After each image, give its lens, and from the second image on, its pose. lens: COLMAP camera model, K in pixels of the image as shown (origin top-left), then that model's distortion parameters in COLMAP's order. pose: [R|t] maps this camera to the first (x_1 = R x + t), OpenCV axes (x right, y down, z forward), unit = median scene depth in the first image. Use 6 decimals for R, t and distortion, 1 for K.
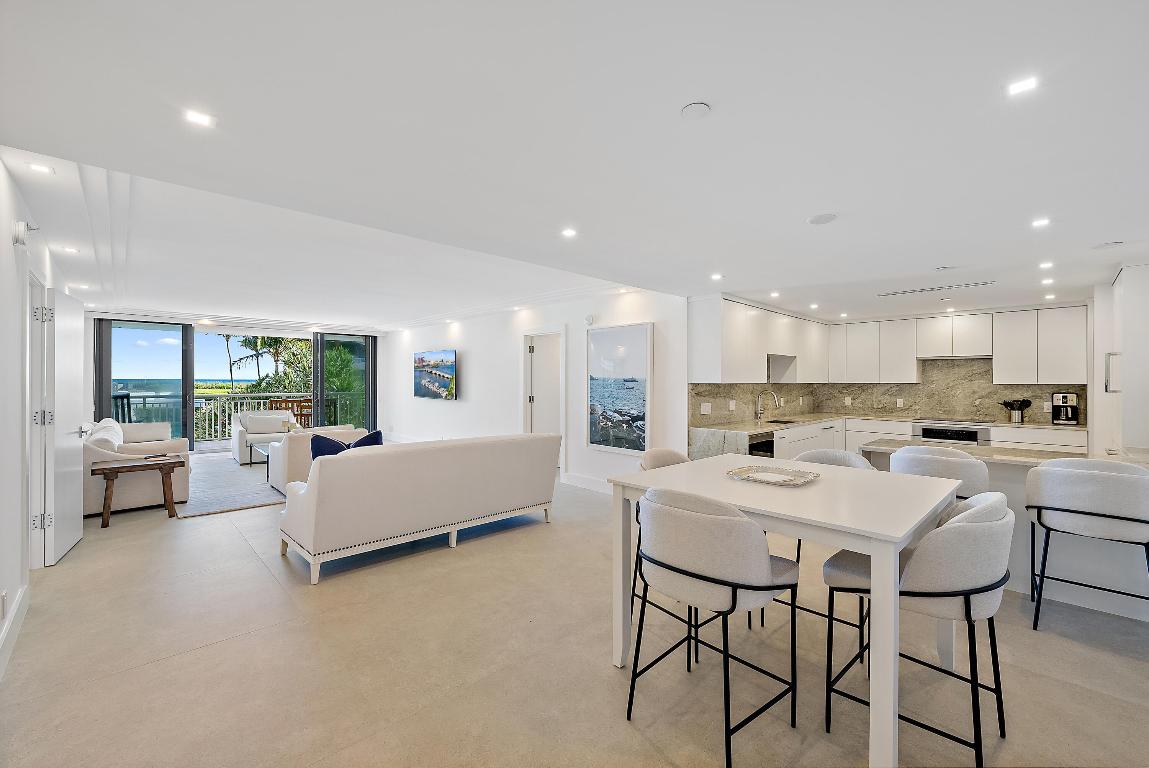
lens RADIAL K [[465.8, 0, 577.1], [0, 465.8, 385.1], [0, 0, 1]] dist [-0.000115, -0.000021]
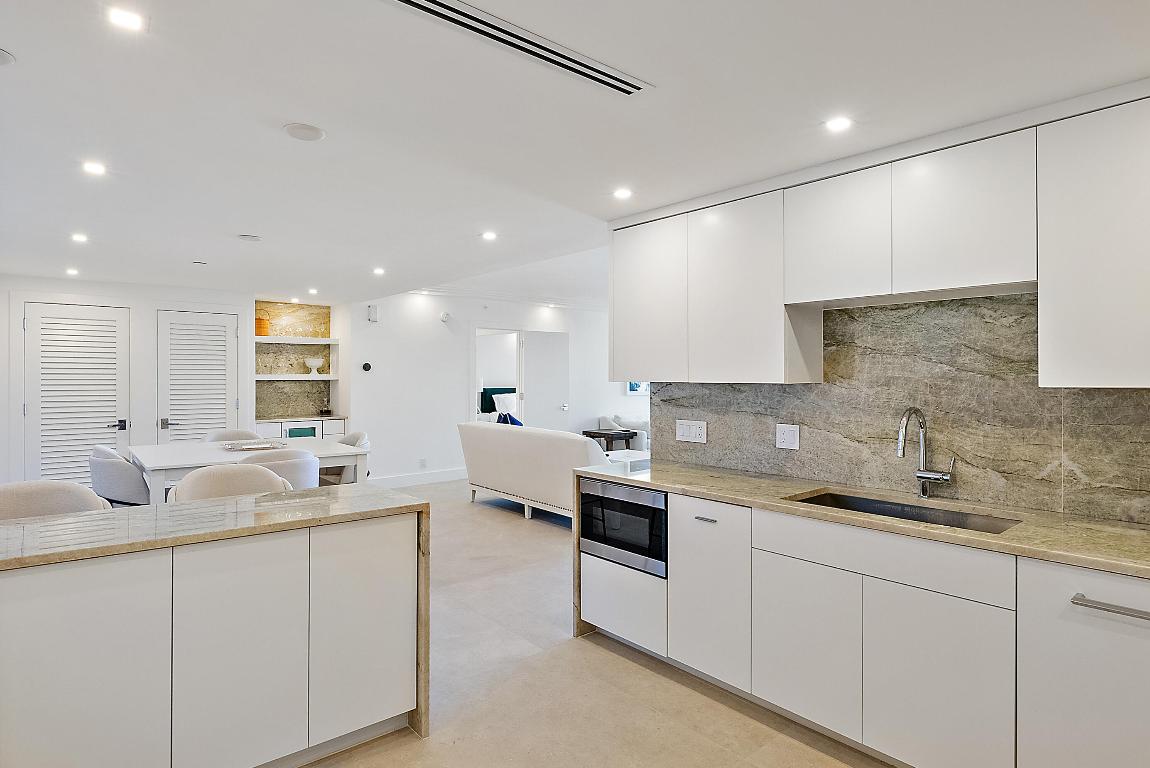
lens RADIAL K [[620.6, 0, 565.3], [0, 620.6, 375.9], [0, 0, 1]] dist [0.001223, 0.000718]
pose [[-0.071421, -0.001794, -0.997445, 0.919754], [-0.009402, 0.999955, -0.001125, -0.008300], [0.997402, 0.009297, -0.071435, 0.862308]]
